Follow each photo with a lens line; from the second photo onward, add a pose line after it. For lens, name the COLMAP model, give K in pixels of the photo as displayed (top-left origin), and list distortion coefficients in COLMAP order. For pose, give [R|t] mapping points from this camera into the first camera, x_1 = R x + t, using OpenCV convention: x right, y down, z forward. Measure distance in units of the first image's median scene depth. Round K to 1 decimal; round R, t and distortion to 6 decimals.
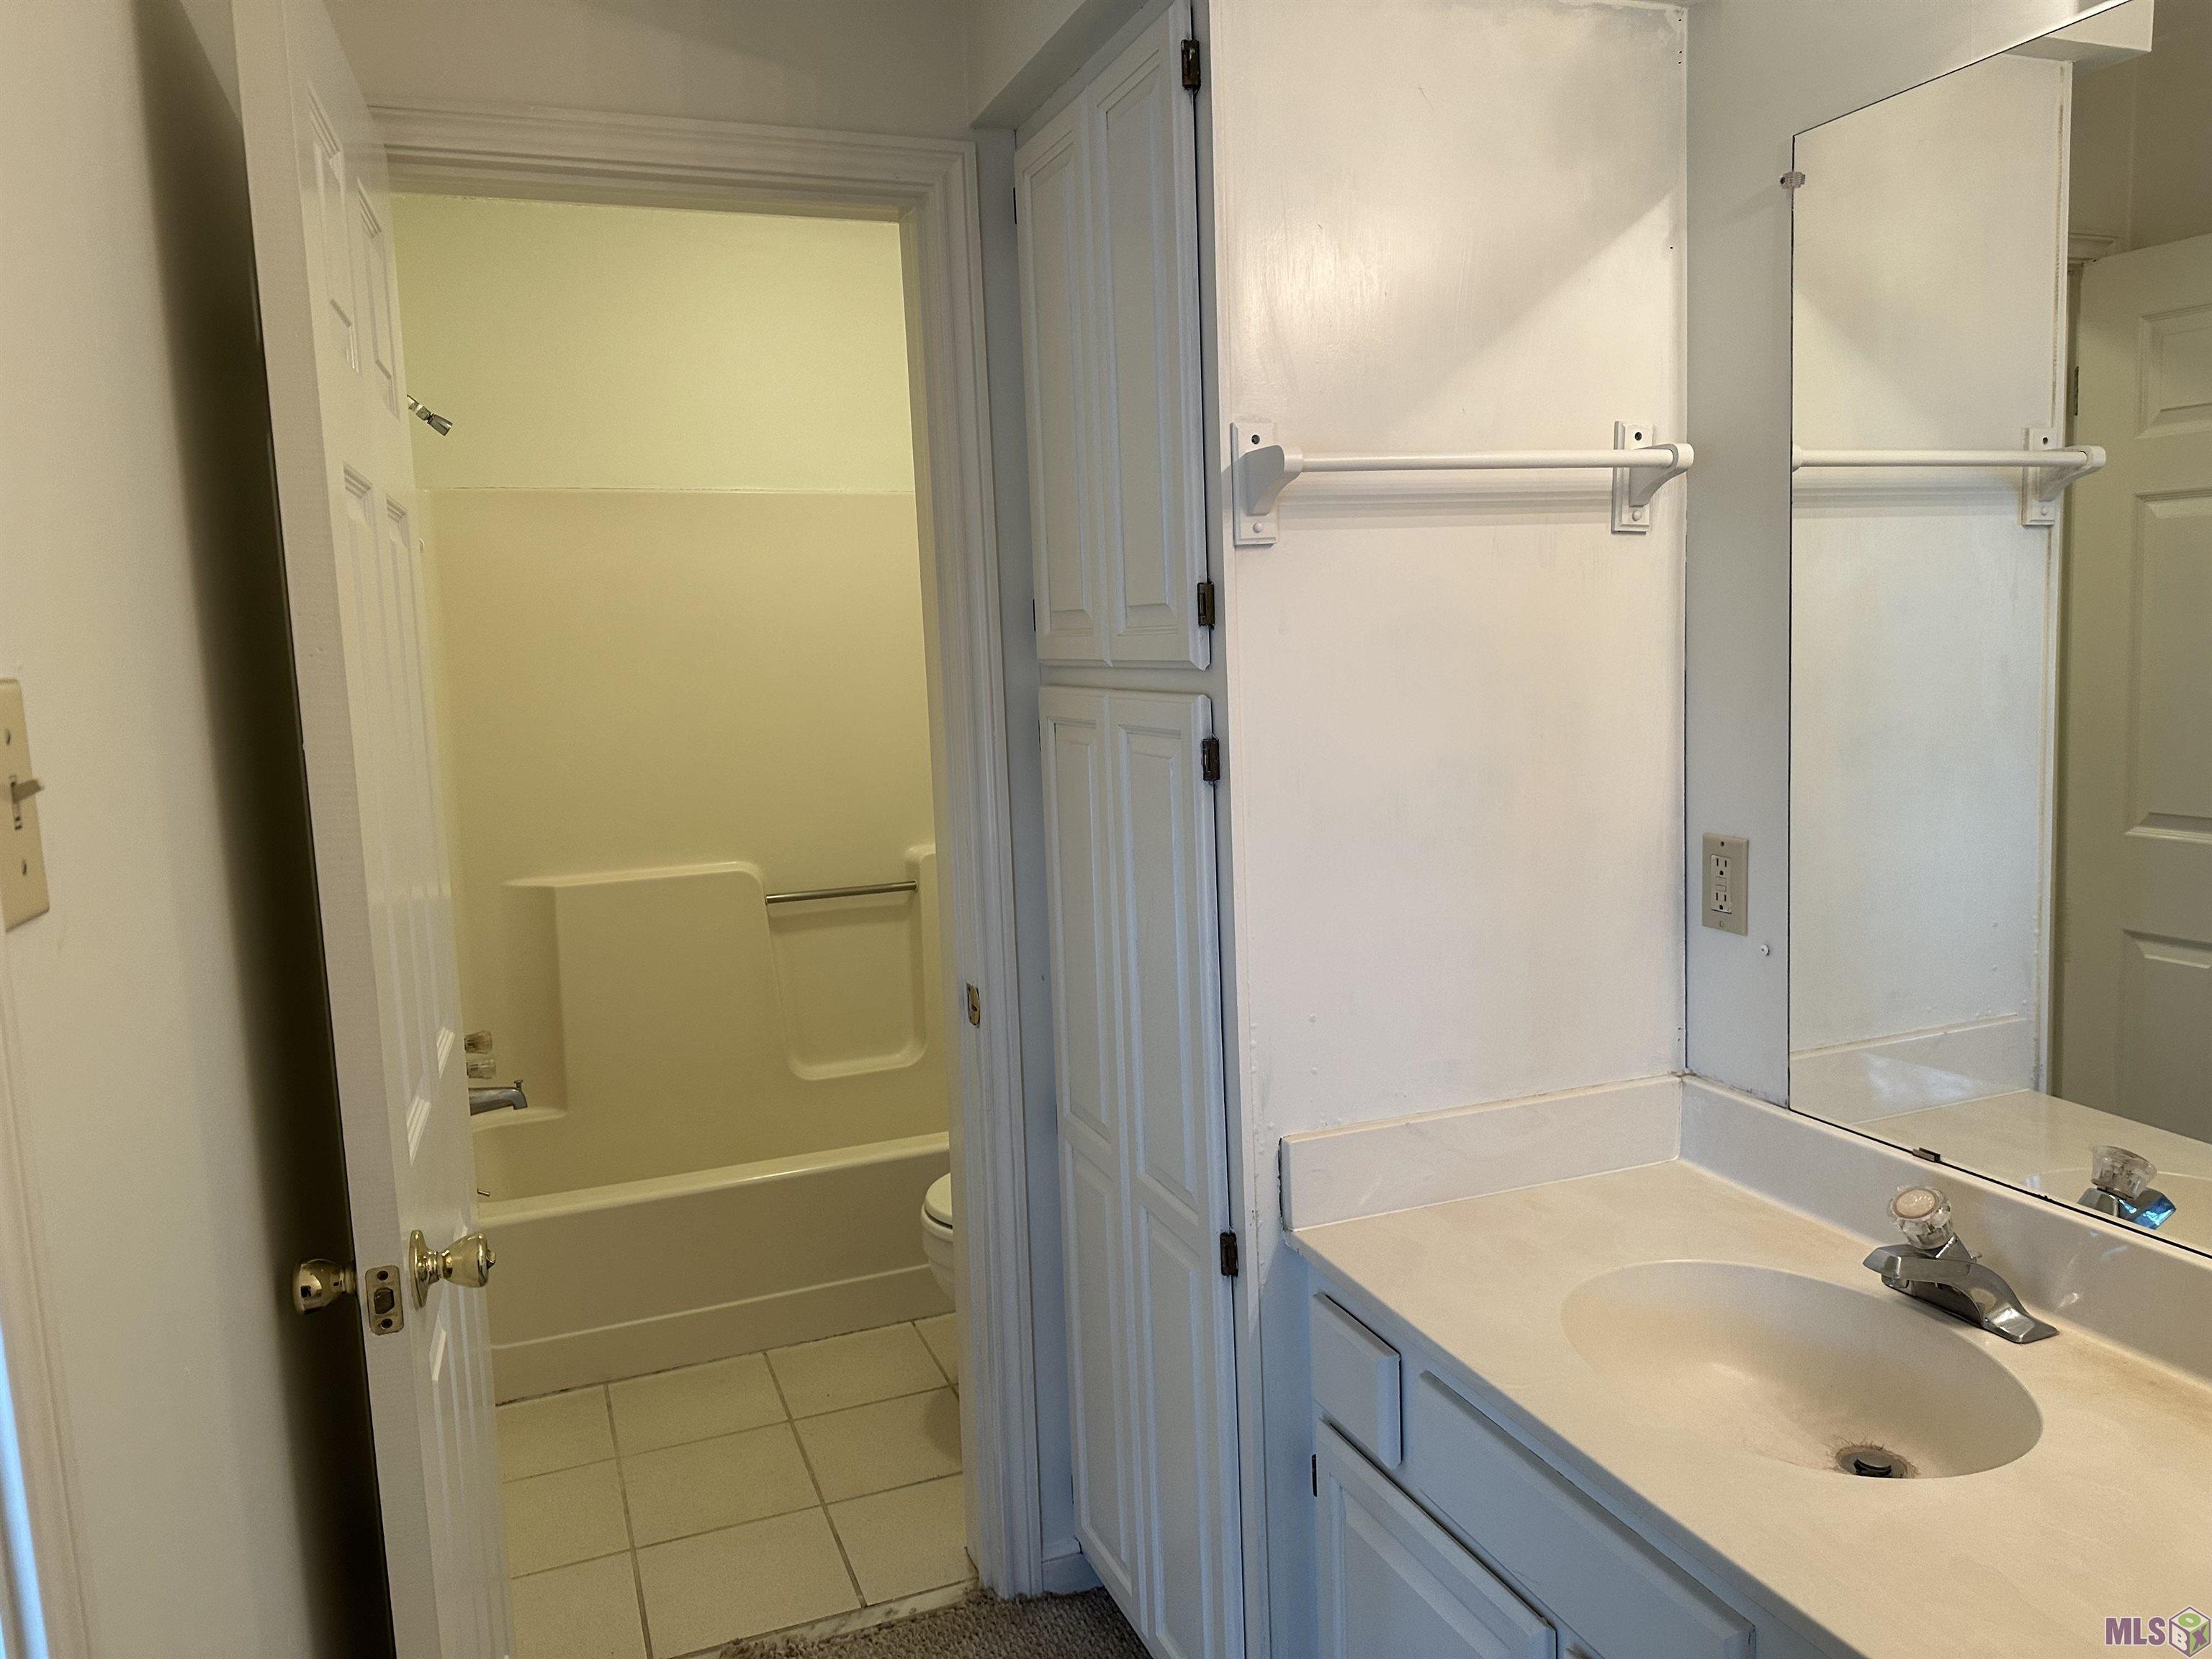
lens RADIAL K [[1545.3, 0, 1092.7], [0, 1545.3, 813.1], [0, 0, 1]] dist [0.072545, -0.076505]
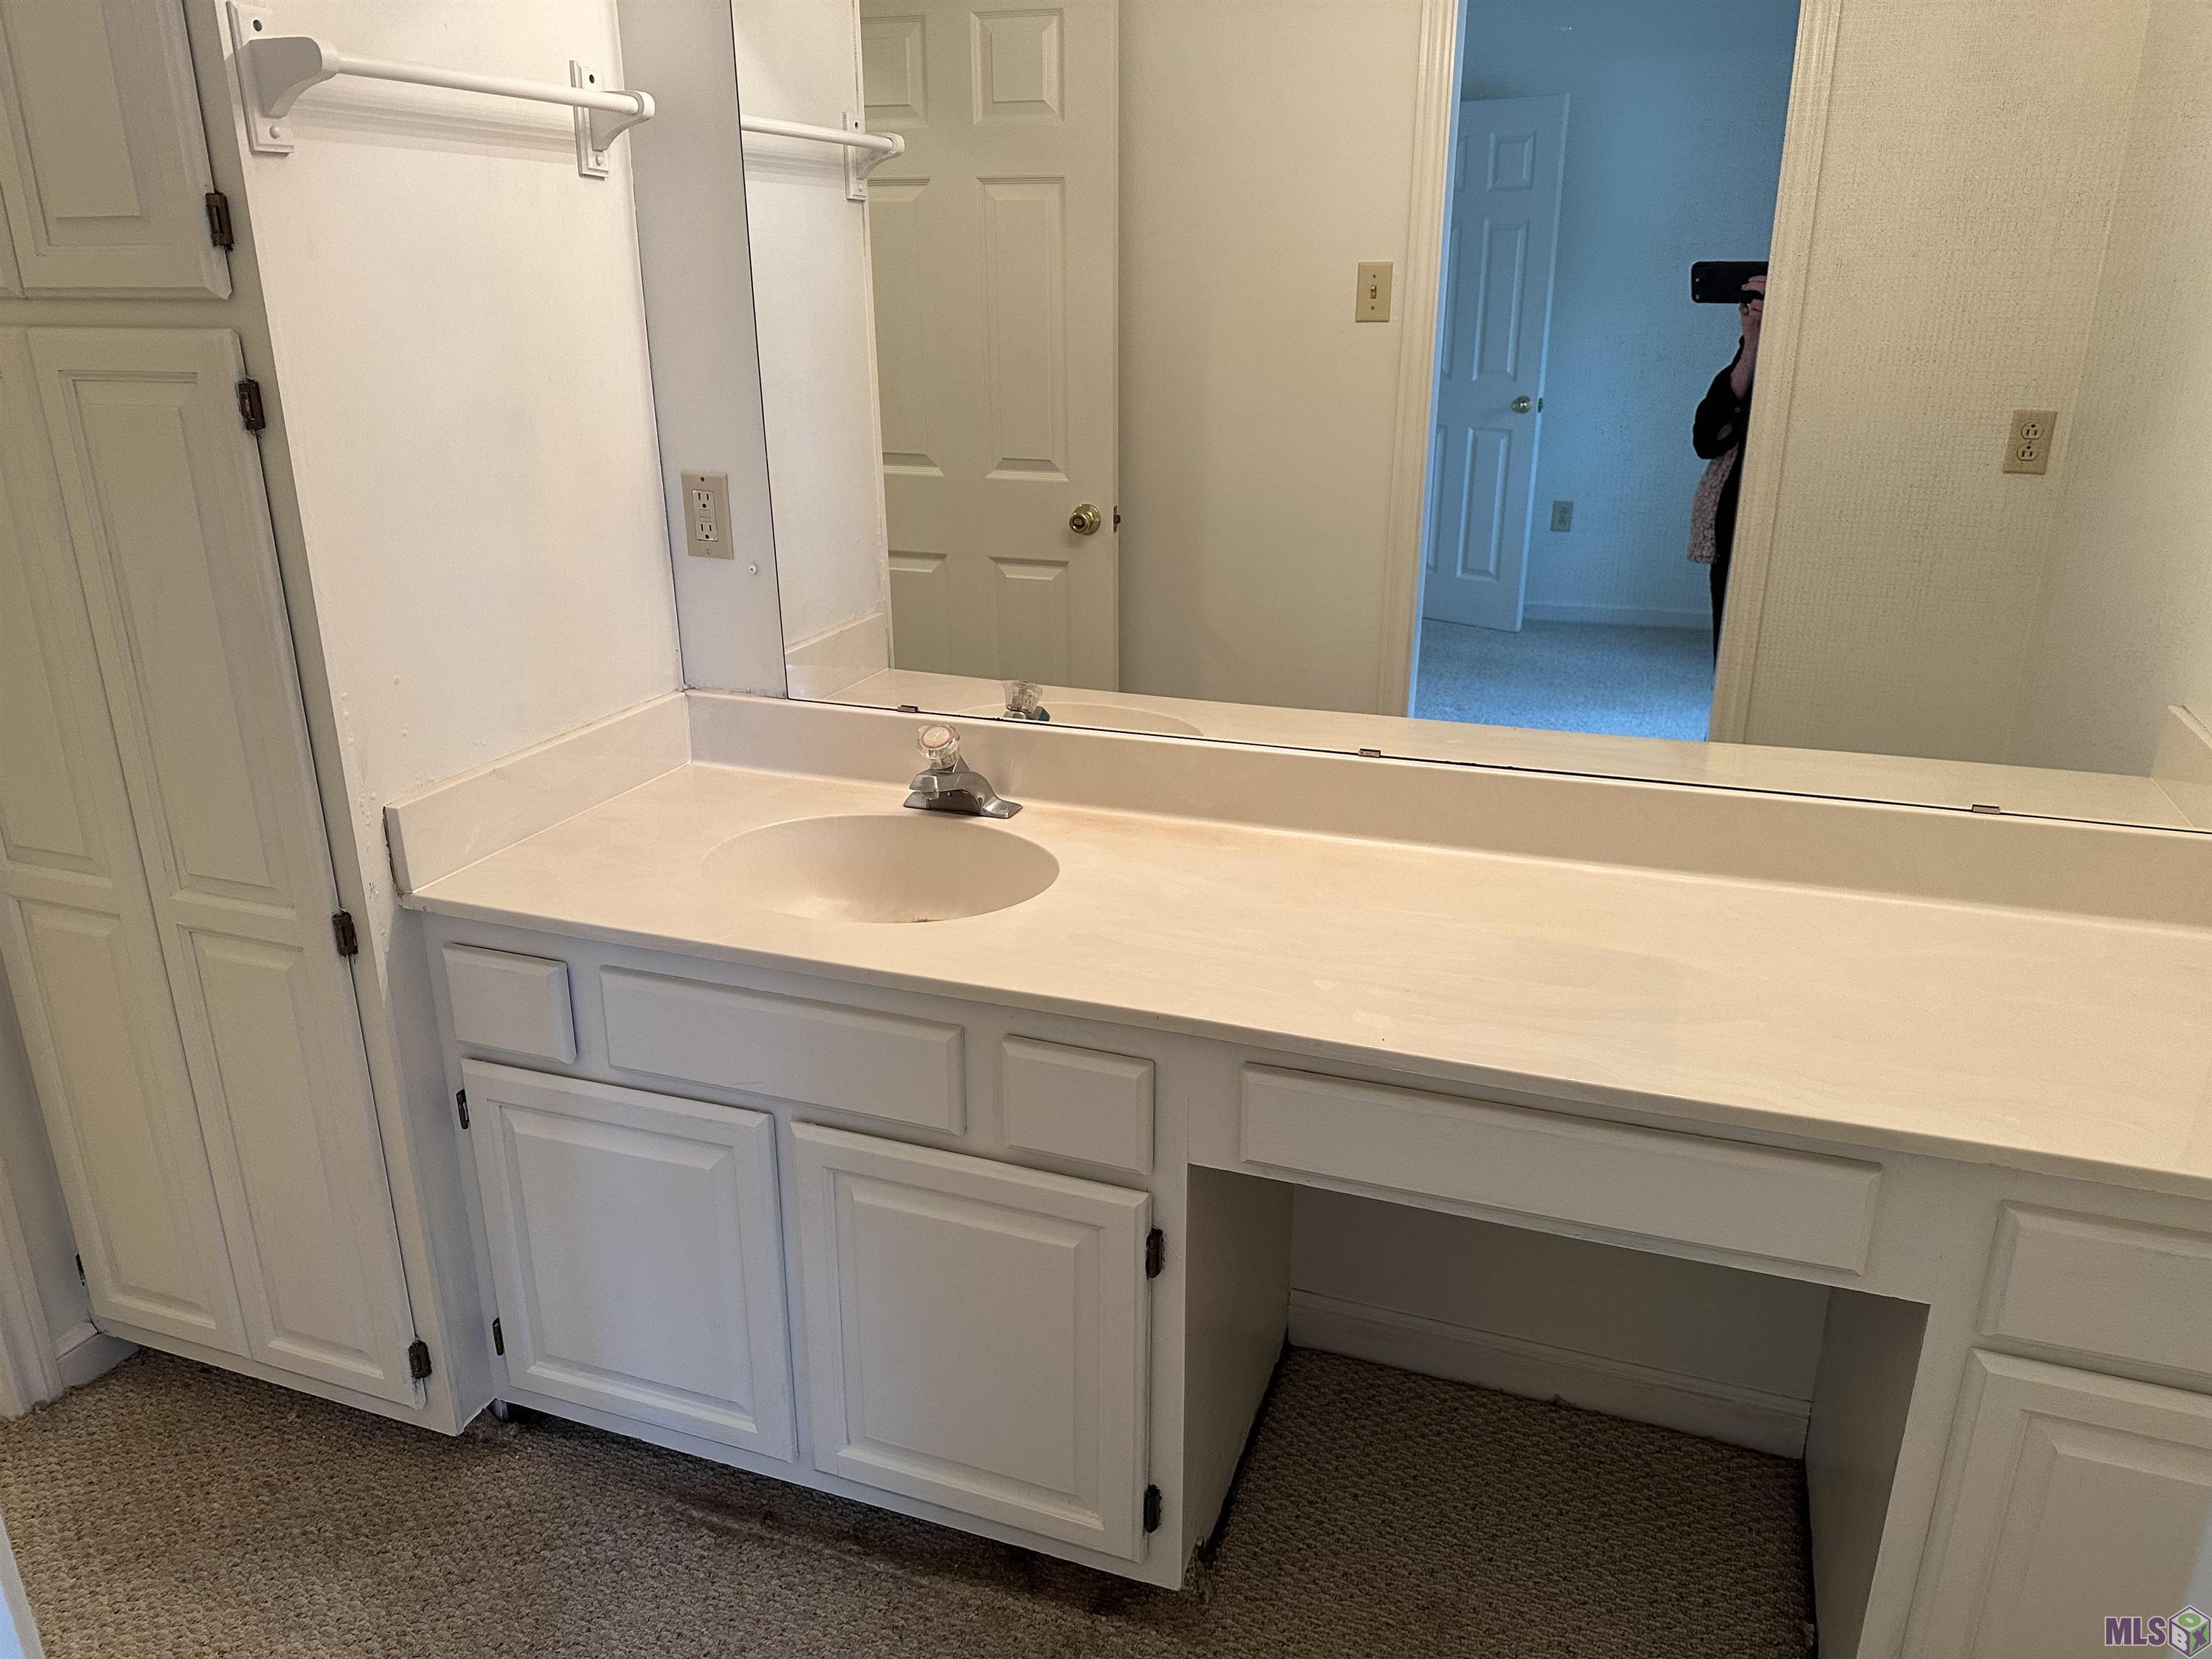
lens RADIAL K [[1545.3, 0, 1092.7], [0, 1545.3, 813.1], [0, 0, 1]] dist [0.072545, -0.076505]
pose [[0.672472, -0.208620, 0.710112, -0.279541], [0.062067, 0.971968, 0.226772, 0.017963], [-0.737515, -0.108423, 0.666570, 0.012918]]
